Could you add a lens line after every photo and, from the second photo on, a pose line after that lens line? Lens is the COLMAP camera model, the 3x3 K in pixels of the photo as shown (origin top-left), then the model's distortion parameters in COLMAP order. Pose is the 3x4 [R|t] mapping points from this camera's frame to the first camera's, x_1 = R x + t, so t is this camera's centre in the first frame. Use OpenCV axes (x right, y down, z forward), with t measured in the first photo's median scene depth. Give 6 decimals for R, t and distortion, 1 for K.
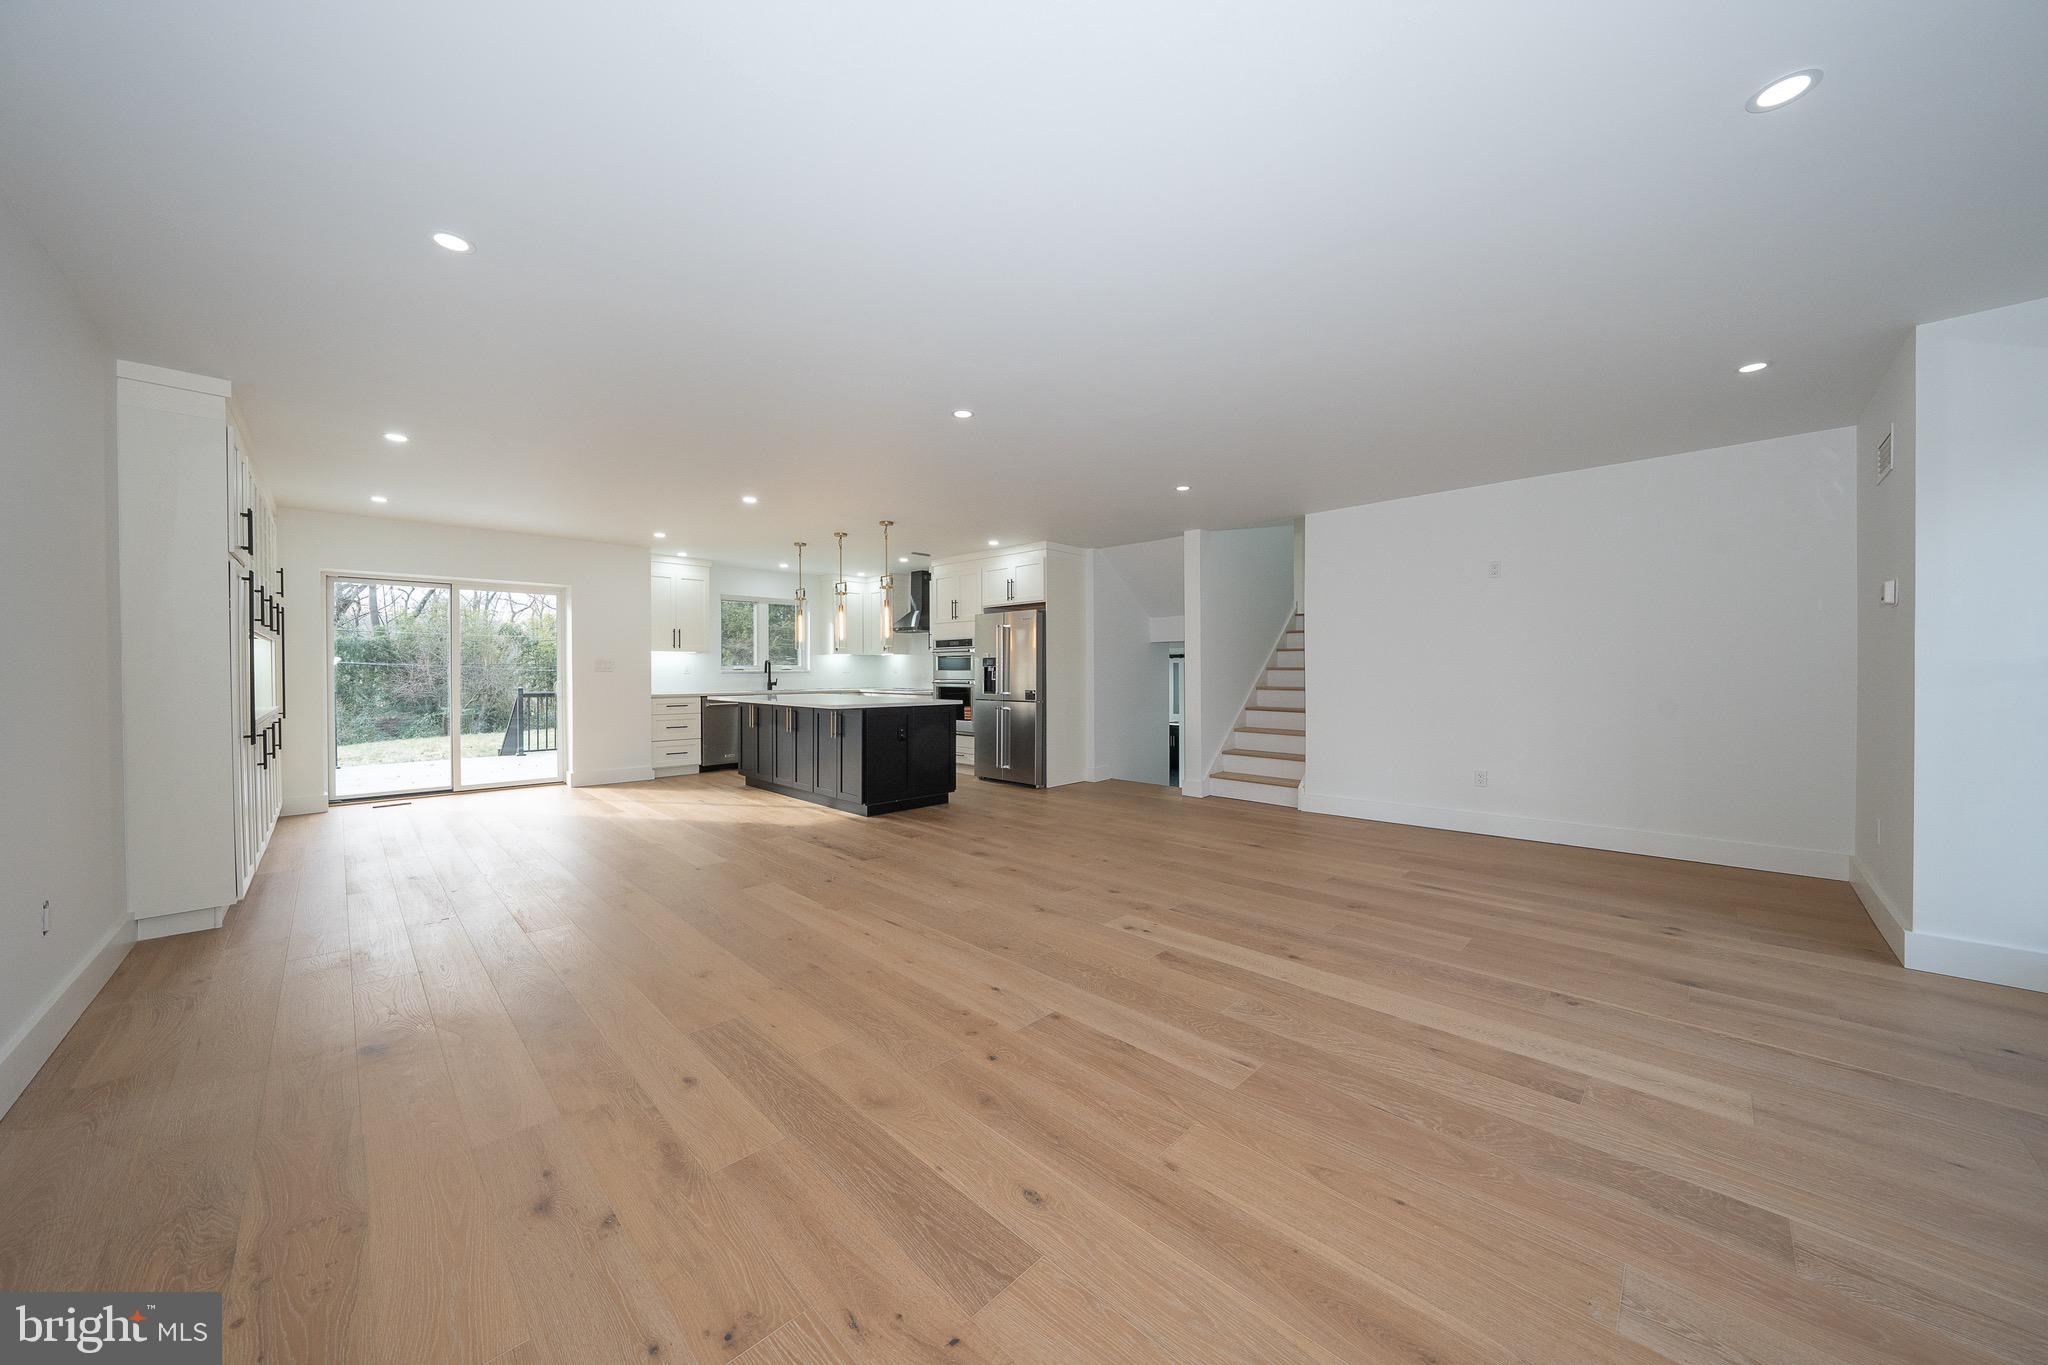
lens RADIAL K [[704.5, 0, 1028.5], [0, 704.5, 677.6], [0, 0, 1]] dist [-0.031012, 0.007120]
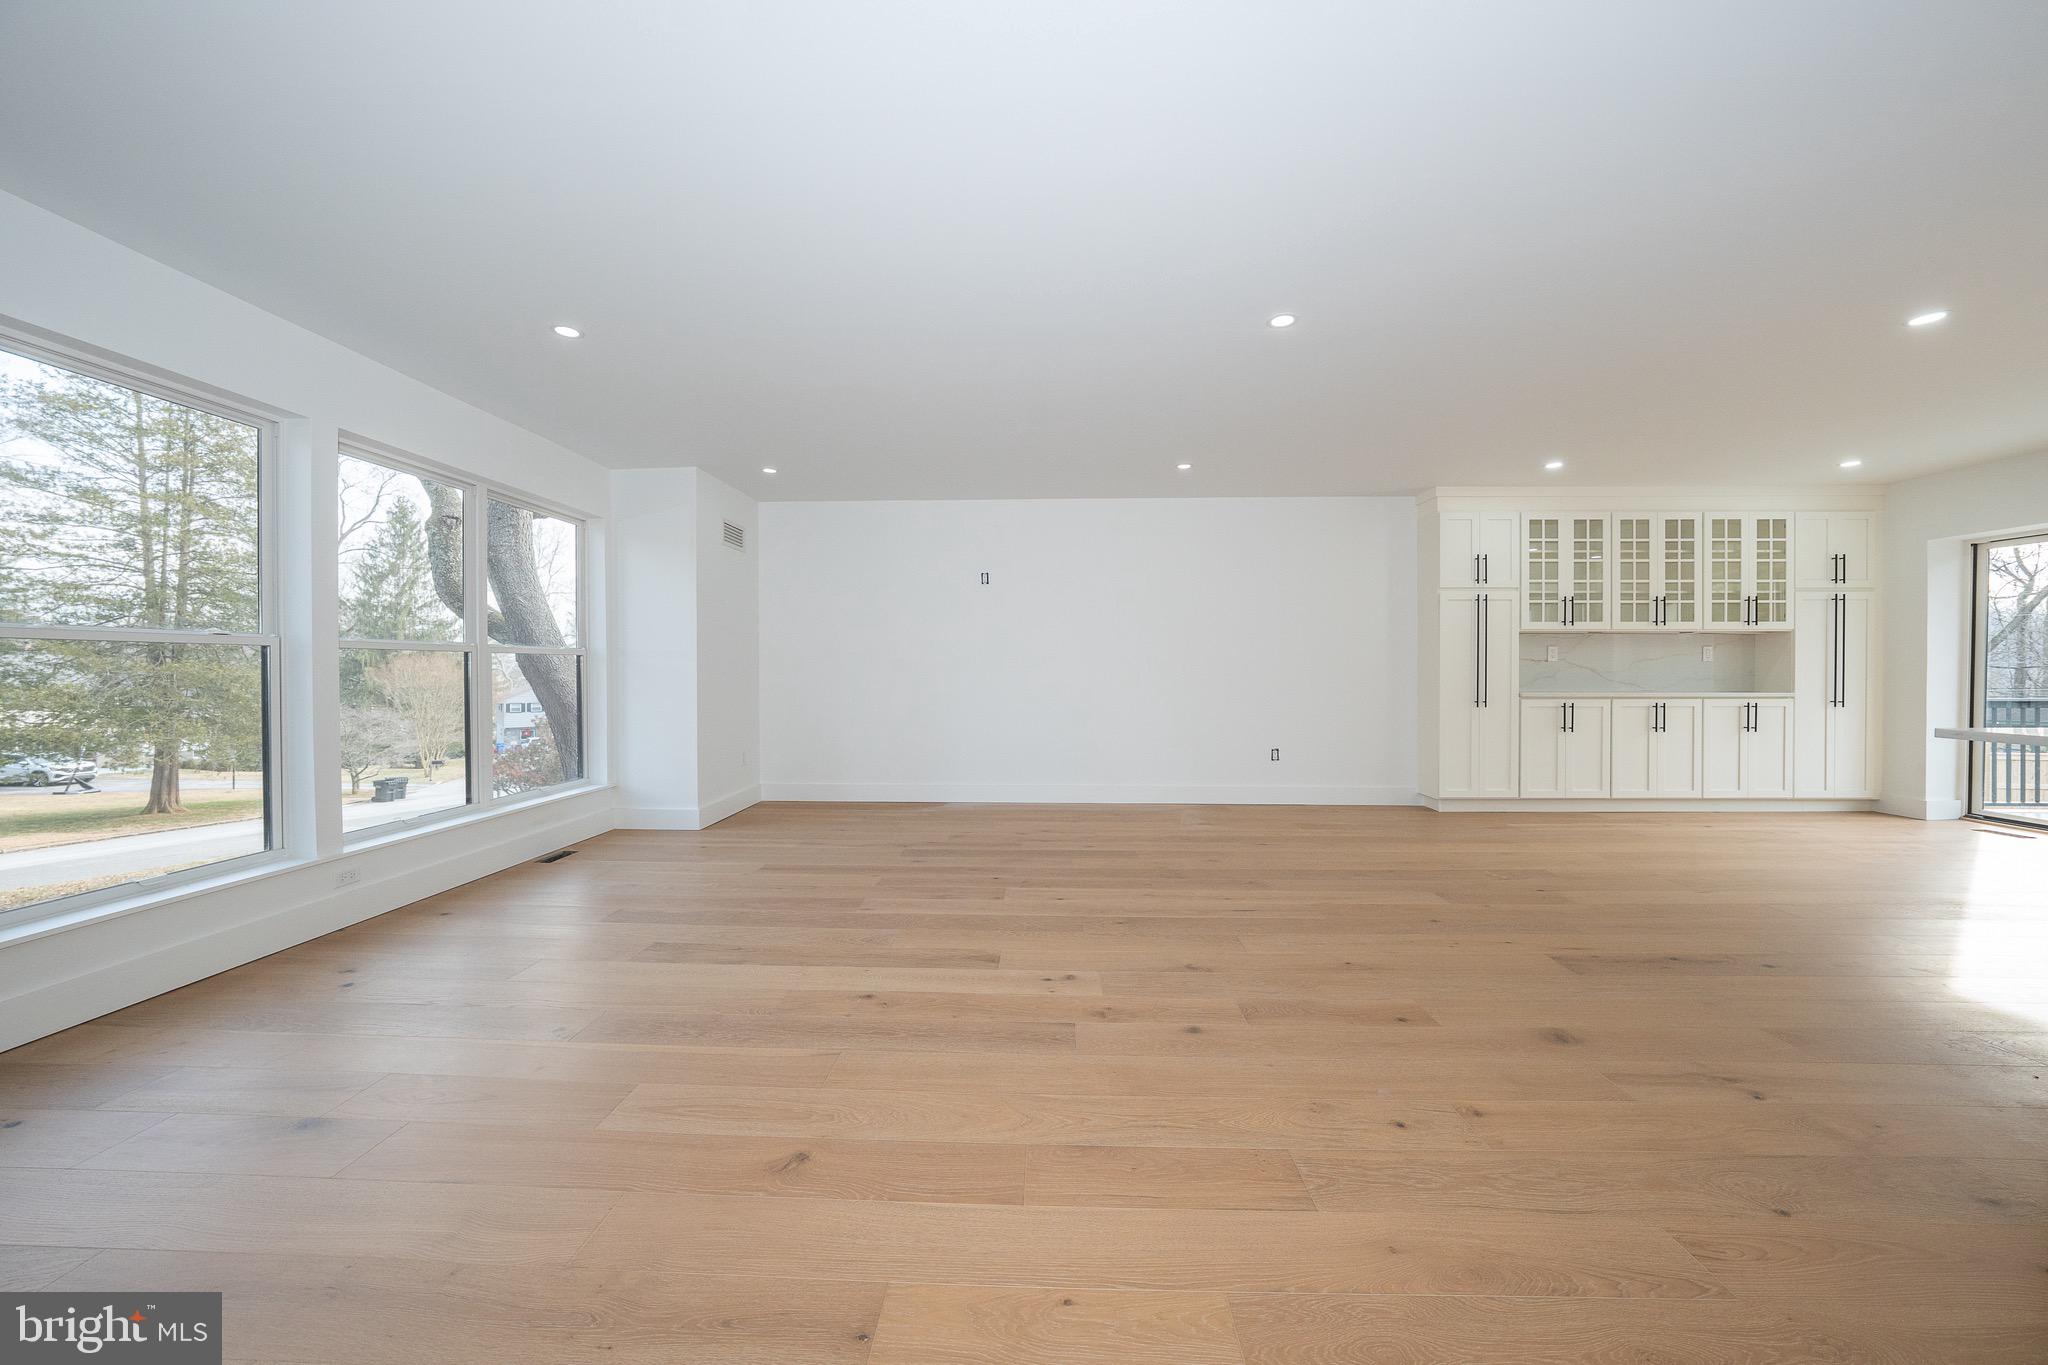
lens RADIAL K [[704.5, 0, 1028.5], [0, 704.5, 677.6], [0, 0, 1]] dist [-0.031012, 0.007120]
pose [[-0.736243, 0.010453, -0.676636, 0.314166], [-0.004380, 0.999786, 0.020211, 0.001377], [0.676703, 0.017844, -0.736040, 0.683885]]
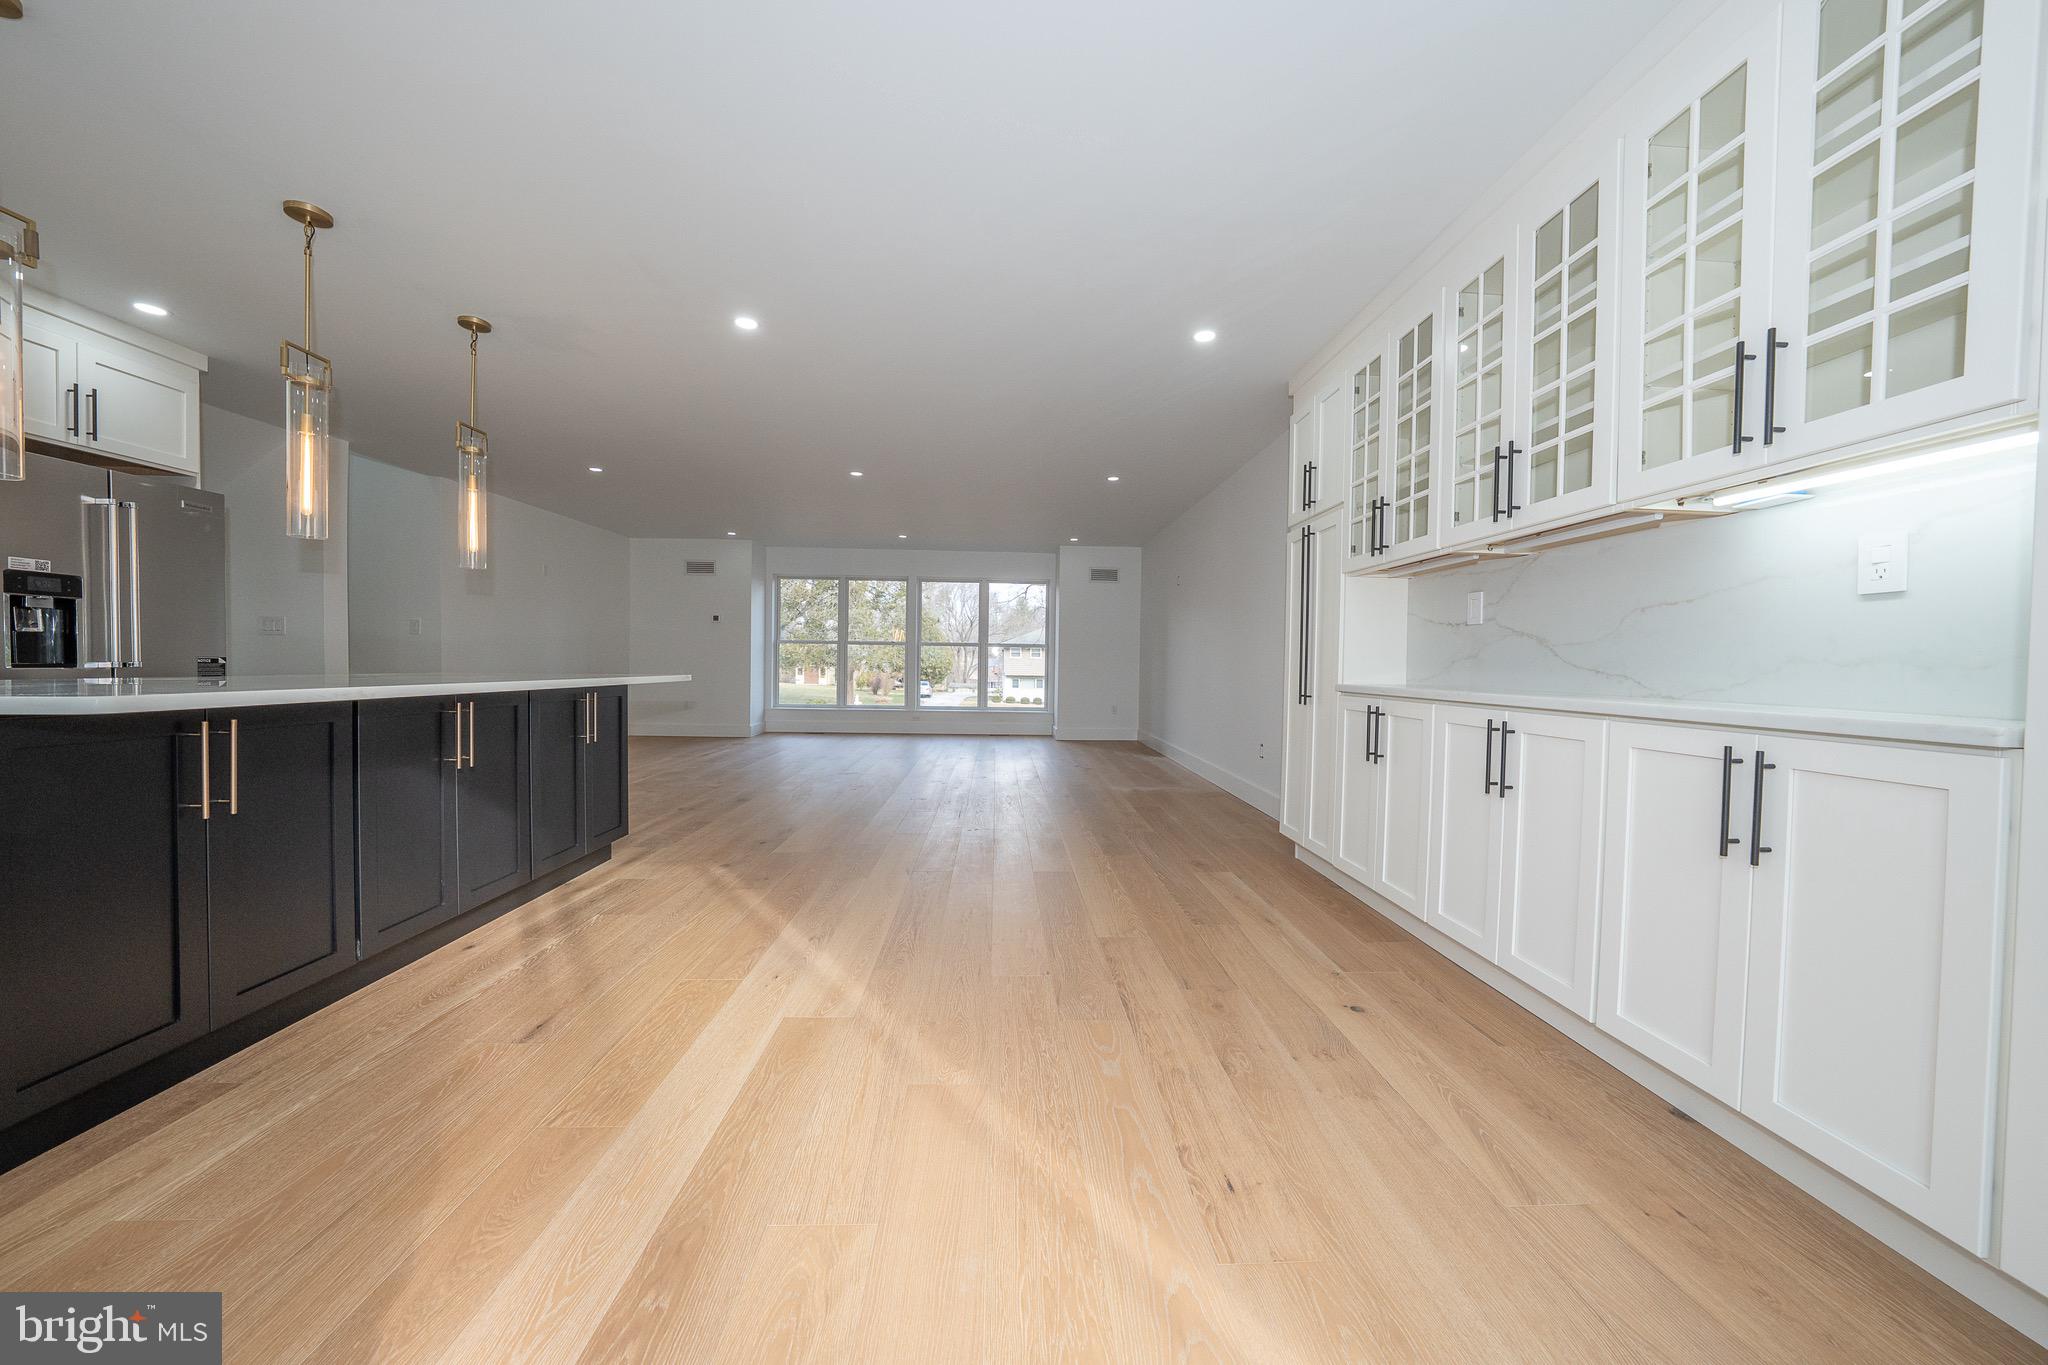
lens RADIAL K [[704.5, 0, 1028.5], [0, 704.5, 677.6], [0, 0, 1]] dist [-0.031012, 0.007120]
pose [[-0.735892, -0.022131, 0.676737, -0.711109], [-0.005658, 0.999632, 0.026538, 0.016084], [-0.677075, 0.015700, -0.735746, 0.935564]]
